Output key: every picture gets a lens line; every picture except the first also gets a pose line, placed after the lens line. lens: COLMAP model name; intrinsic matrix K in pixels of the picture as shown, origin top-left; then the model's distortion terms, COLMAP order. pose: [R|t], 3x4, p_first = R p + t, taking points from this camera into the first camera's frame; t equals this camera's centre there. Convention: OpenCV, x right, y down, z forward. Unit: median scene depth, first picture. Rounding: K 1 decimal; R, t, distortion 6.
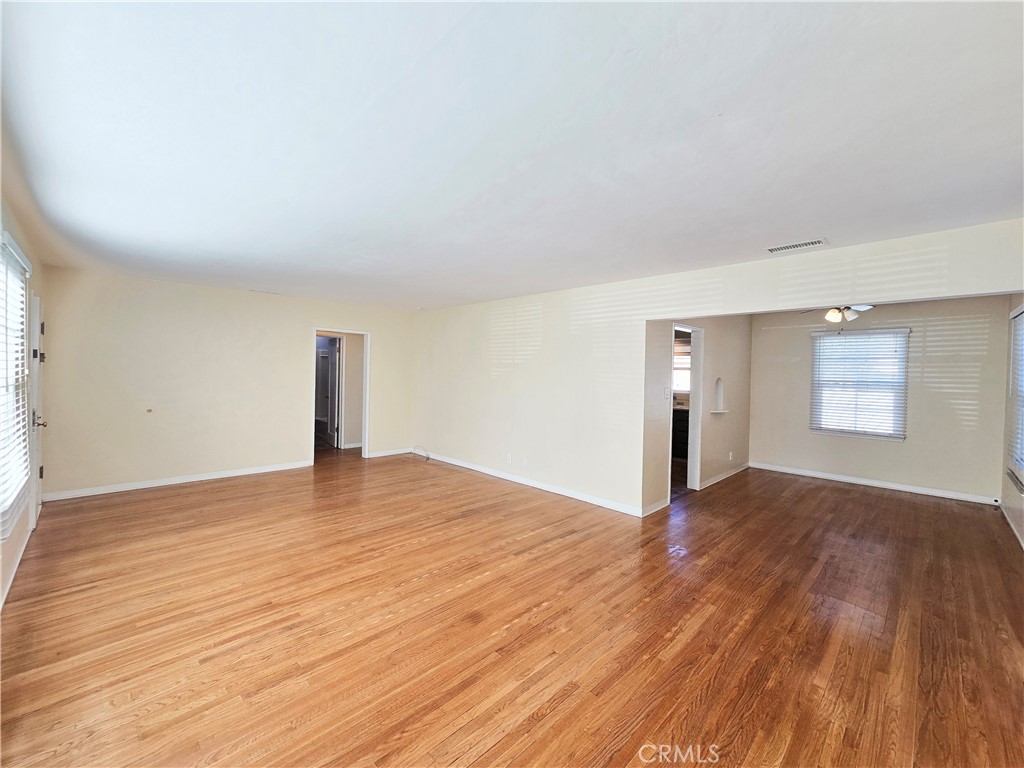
lens RADIAL K [[420.0, 0, 514.0], [0, 420.0, 378.4], [0, 0, 1]] dist [-0.003553, -0.000414]
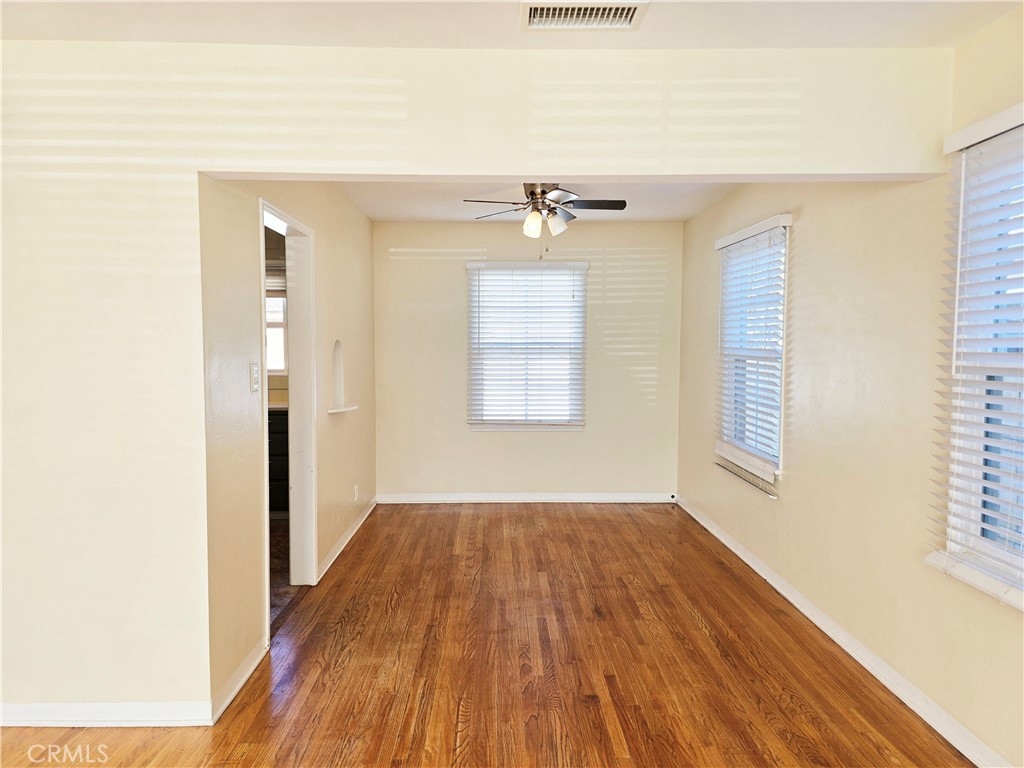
lens RADIAL K [[688.0, 0, 510.5], [0, 688.0, 378.6], [0, 0, 1]] dist [0.008917, -0.000853]
pose [[0.694450, -0.051228, 0.717715, 0.076209], [0.021274, 0.998488, 0.050684, 0.011184], [-0.719226, -0.019929, 0.694490, 0.429536]]
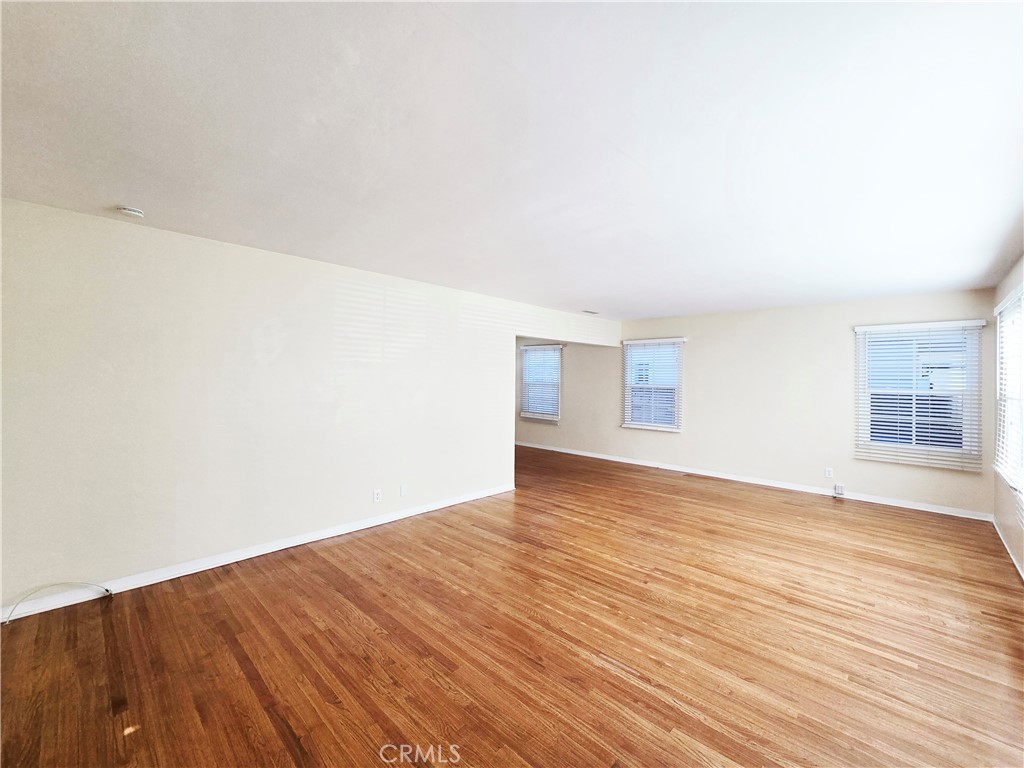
lens RADIAL K [[420.0, 0, 512.5], [0, 420.0, 385.1], [0, 0, 1]] dist [-0.003553, -0.000414]
pose [[-0.015847, -0.034523, 0.999278, -1.022196], [0.005346, 0.999387, 0.034611, -0.031964], [-0.999860, 0.005891, -0.015653, 1.088639]]
